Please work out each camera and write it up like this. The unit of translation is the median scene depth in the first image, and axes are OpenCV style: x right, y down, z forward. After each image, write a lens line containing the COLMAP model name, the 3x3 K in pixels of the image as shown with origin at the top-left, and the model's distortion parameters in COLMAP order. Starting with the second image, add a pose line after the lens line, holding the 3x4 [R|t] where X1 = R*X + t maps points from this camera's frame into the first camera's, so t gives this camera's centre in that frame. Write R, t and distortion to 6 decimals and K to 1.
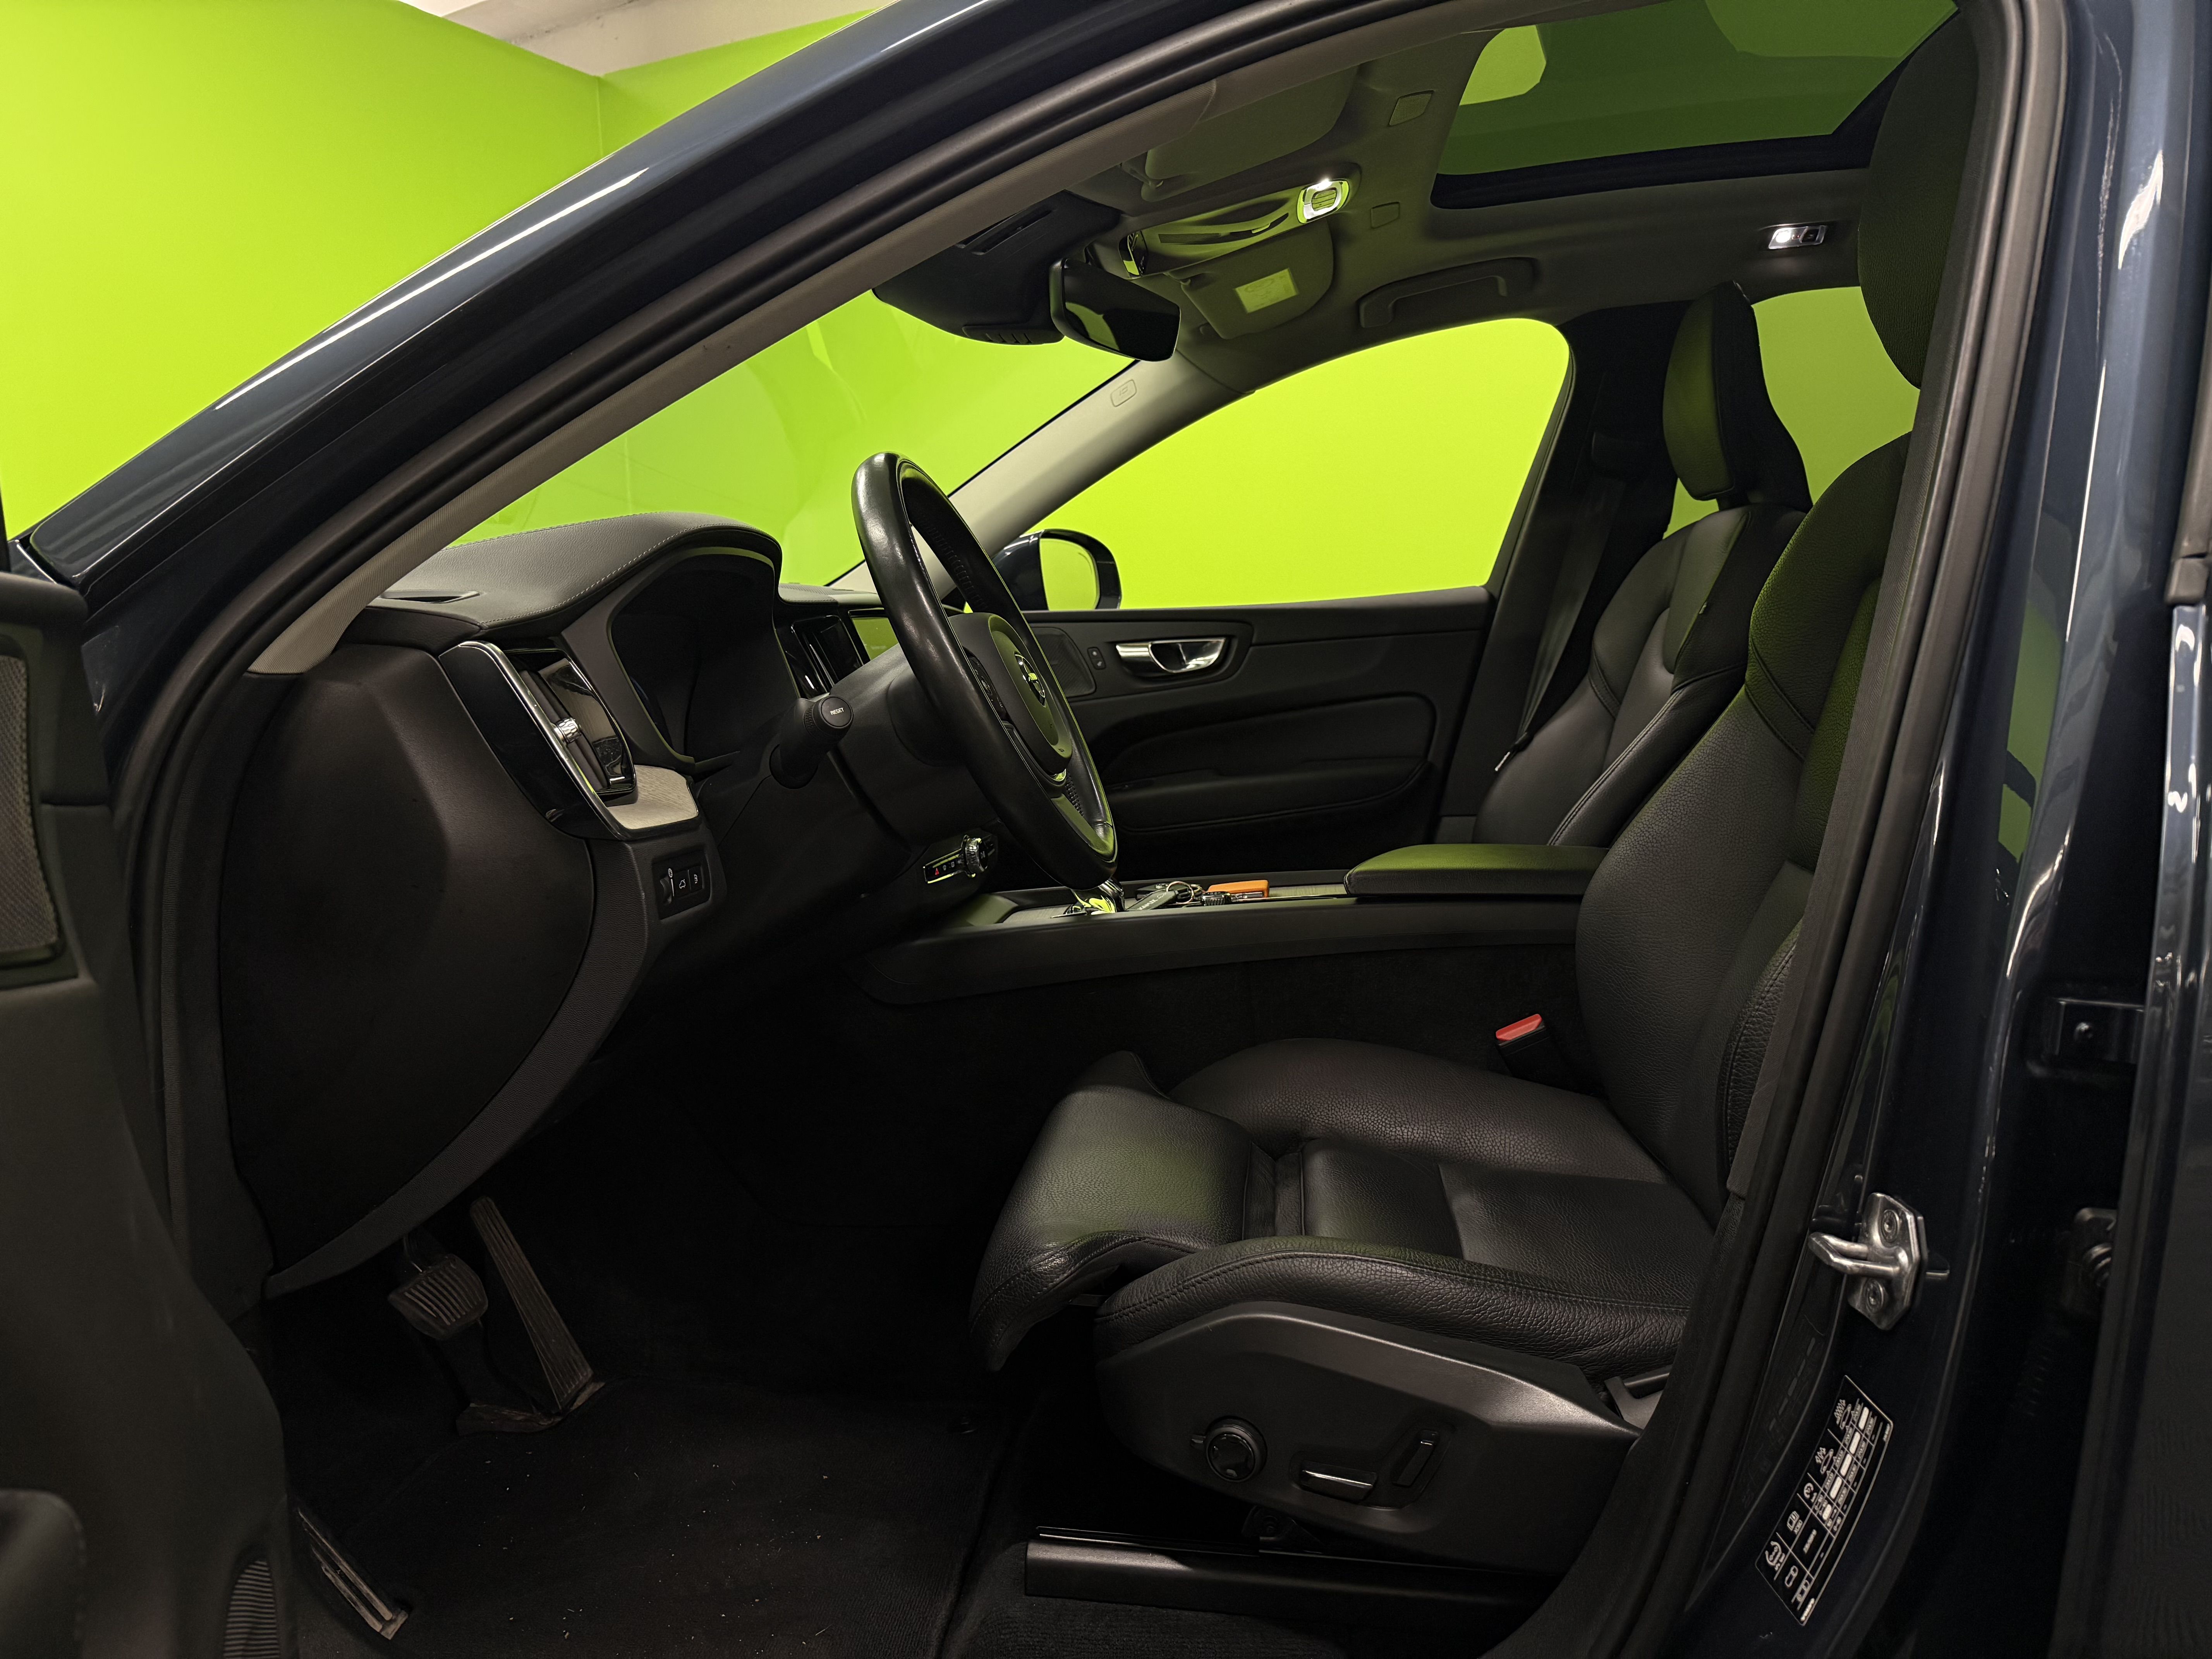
lens RADIAL K [[1554.7, 0, 1106.9], [0, 1554.7, 824.1], [0, 0, 1]] dist [-0.005136, -0.002897]
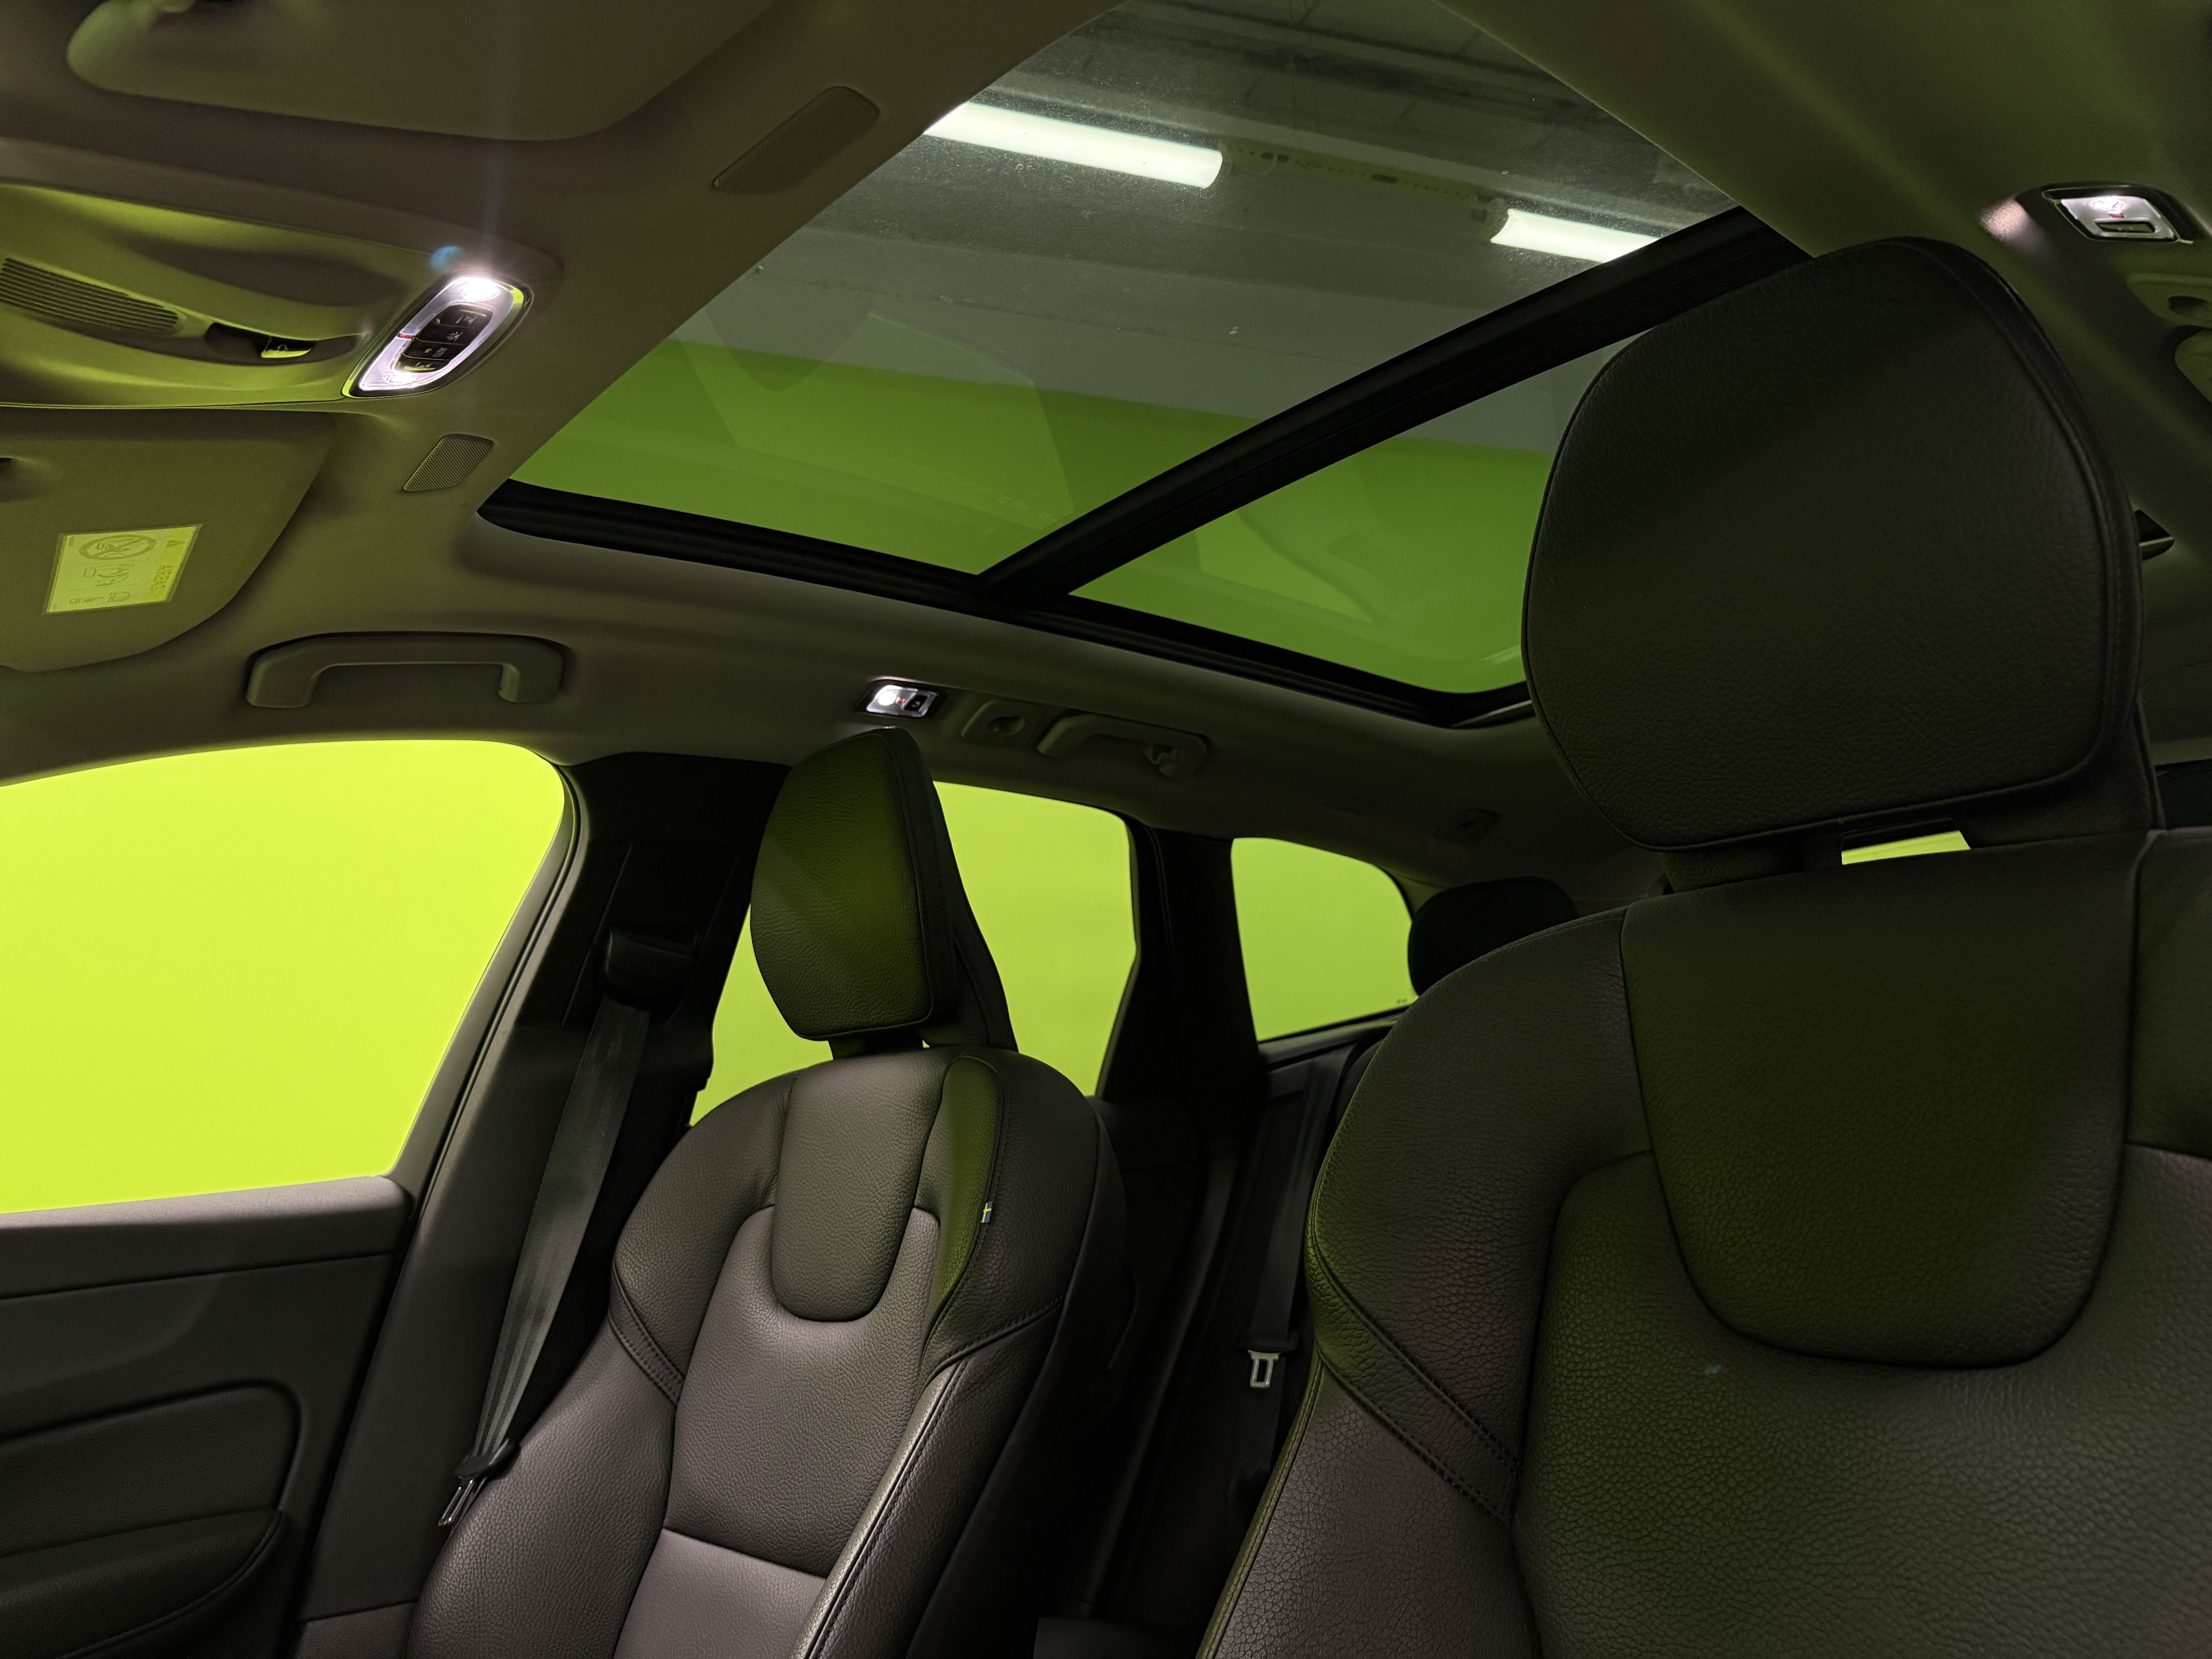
lens RADIAL K [[1554.7, 0, 1102.0], [0, 1554.7, 835.7], [0, 0, 1]] dist [-0.005136, -0.002897]
pose [[0.658375, 0.142329, 0.739111, -0.034774], [0.125509, 0.947452, -0.294248, -0.074440], [-0.742152, 0.286491, 0.605915, 0.440150]]
